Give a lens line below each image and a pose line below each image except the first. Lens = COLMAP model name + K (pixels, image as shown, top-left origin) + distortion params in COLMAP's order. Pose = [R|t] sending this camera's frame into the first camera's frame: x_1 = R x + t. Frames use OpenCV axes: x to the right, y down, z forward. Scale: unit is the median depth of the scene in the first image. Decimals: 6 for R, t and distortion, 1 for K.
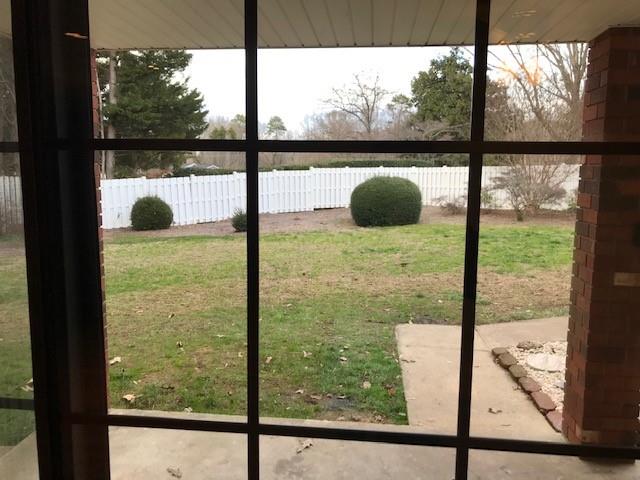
lens RADIAL K [[527.7, 0, 317.9], [0, 527.7, 236.5], [0, 0, 1]] dist [-0.029406, -0.050557]
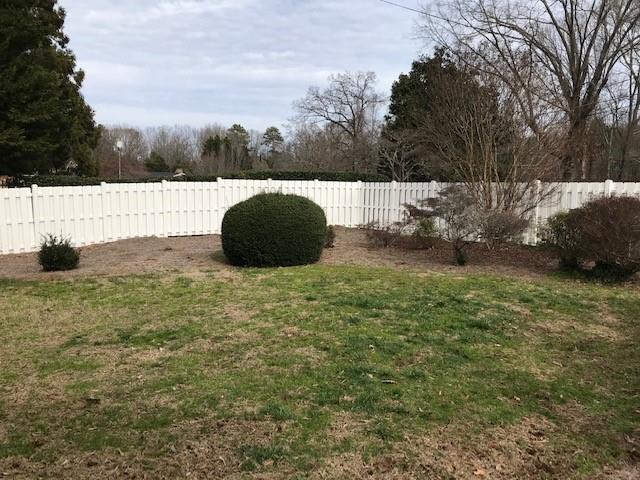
lens RADIAL K [[527.7, 0, 321.9], [0, 527.7, 243.9], [0, 0, 1]] dist [-0.029406, -0.050557]
pose [[0.999676, 0.025330, -0.002609, 0.143404], [-0.025355, 0.999630, -0.009809, -0.030939], [0.002360, 0.009872, 0.999948, 0.224459]]
